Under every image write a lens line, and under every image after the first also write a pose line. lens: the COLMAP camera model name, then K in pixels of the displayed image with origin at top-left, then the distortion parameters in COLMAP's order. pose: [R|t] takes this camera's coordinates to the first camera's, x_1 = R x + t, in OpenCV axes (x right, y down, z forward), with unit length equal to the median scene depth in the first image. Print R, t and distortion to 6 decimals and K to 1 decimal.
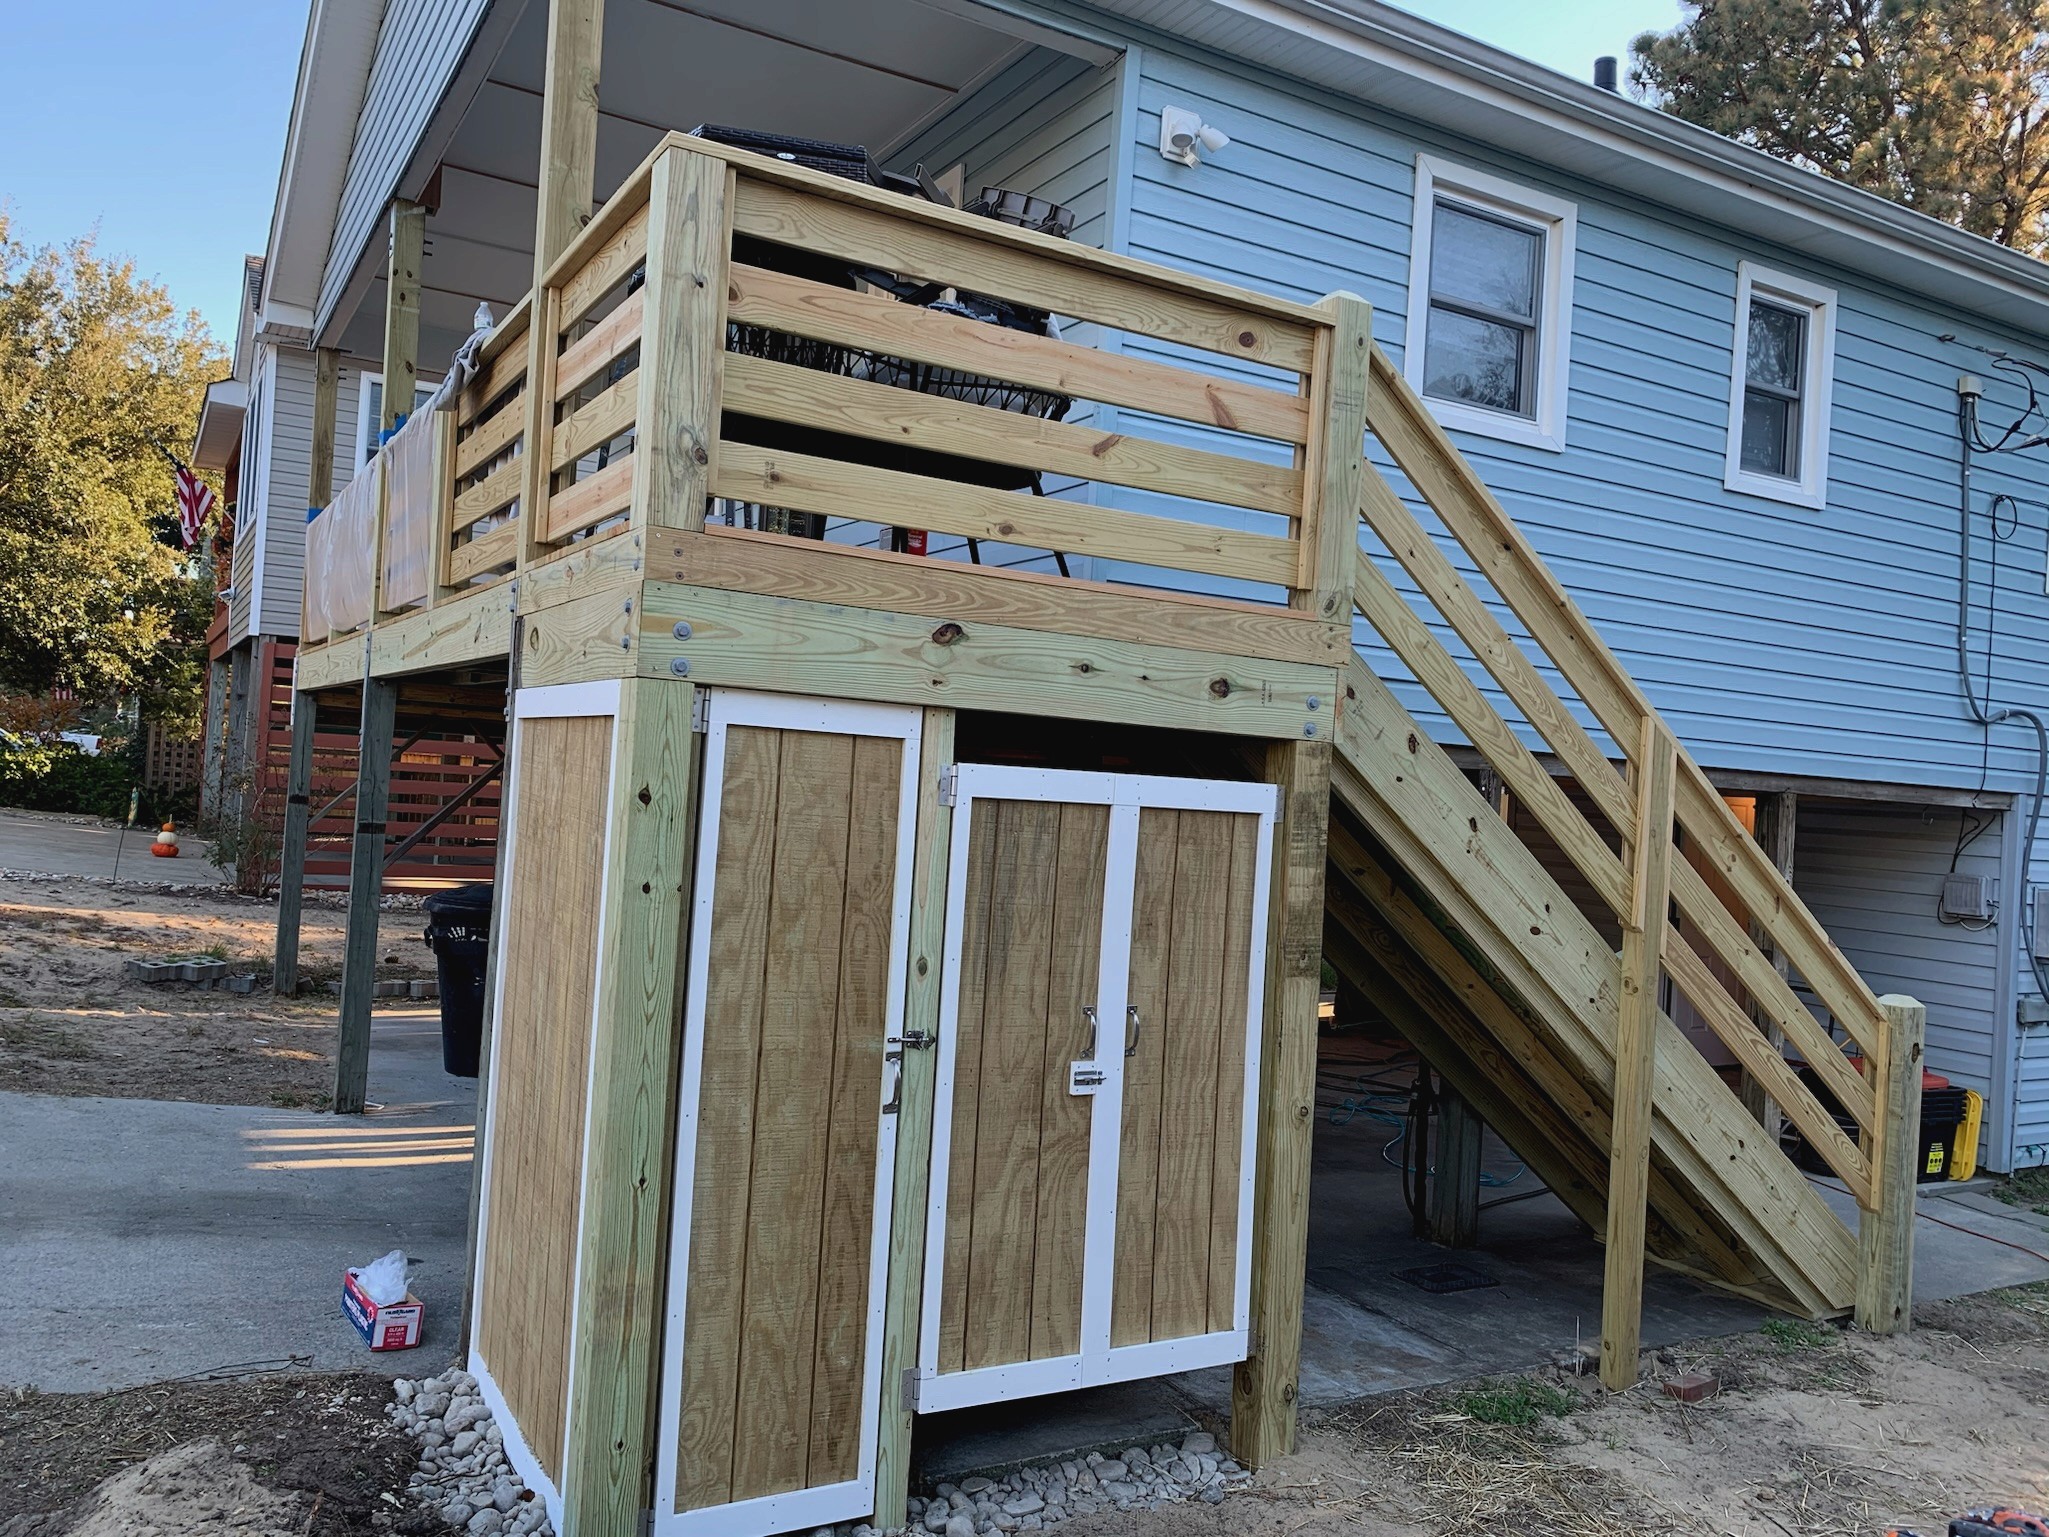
lens RADIAL K [[1559.6, 0, 1010.7], [0, 1559.6, 763.4], [0, 0, 1]] dist [0.034996, -0.019245]
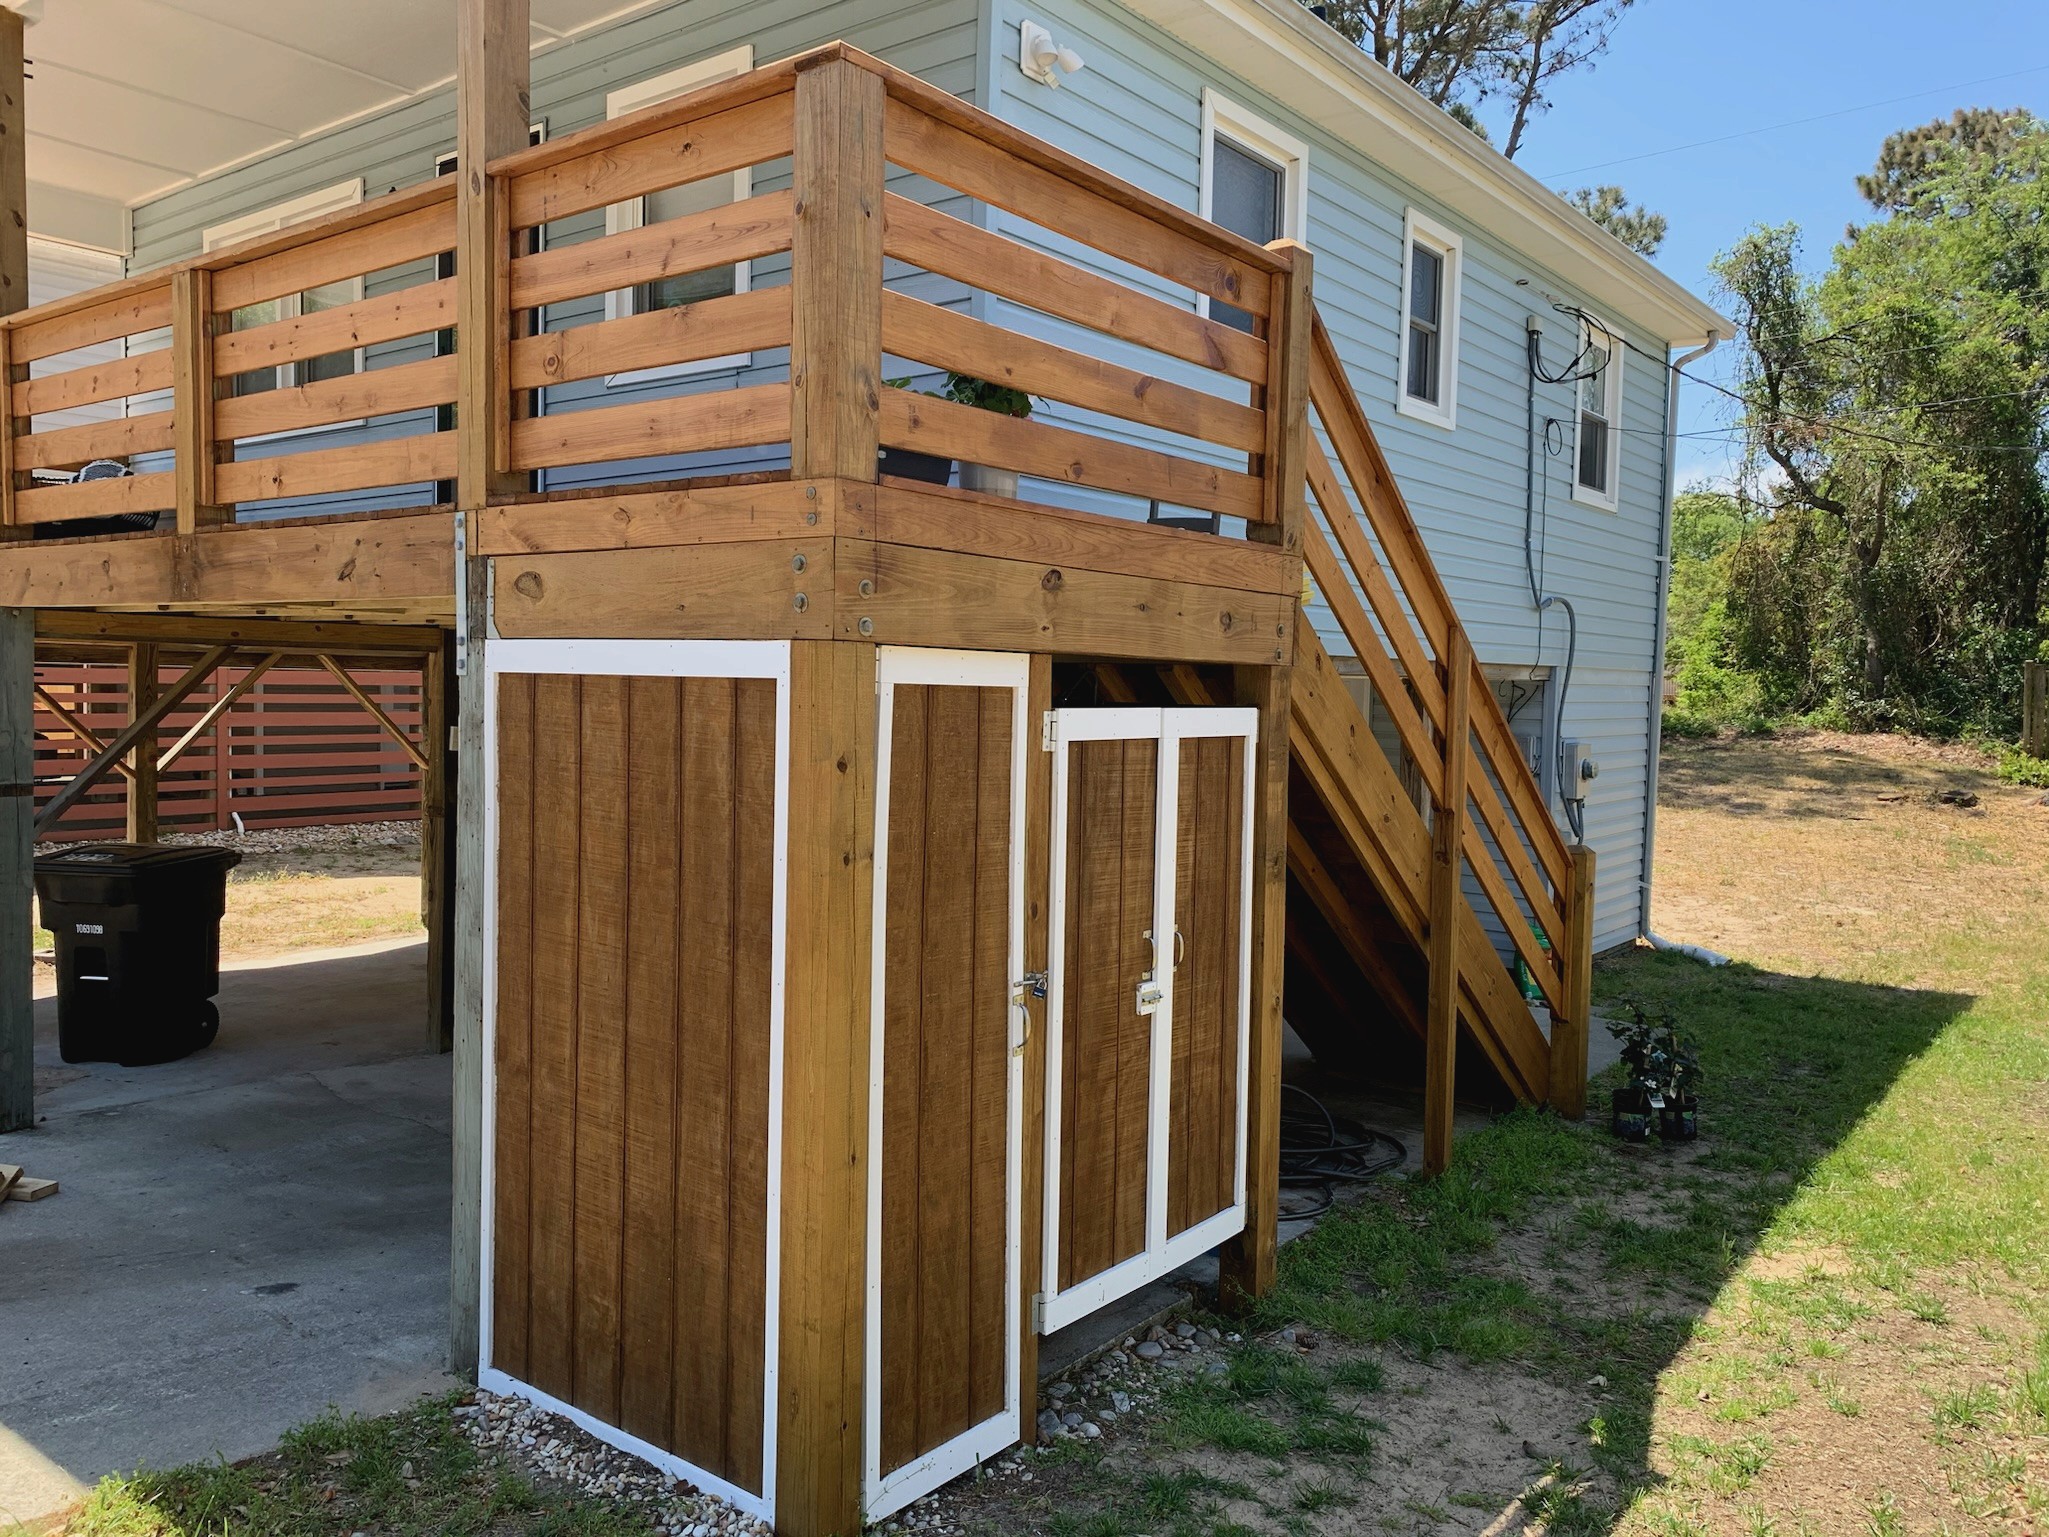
lens RADIAL K [[1559.6, 0, 1006.7], [0, 1559.6, 758.7], [0, 0, 1]] dist [0.034996, -0.019245]
pose [[0.926383, -0.060174, 0.371745, -0.391323], [0.030702, 0.995933, 0.084702, -0.048165], [-0.375330, -0.067053, 0.924463, 0.068809]]
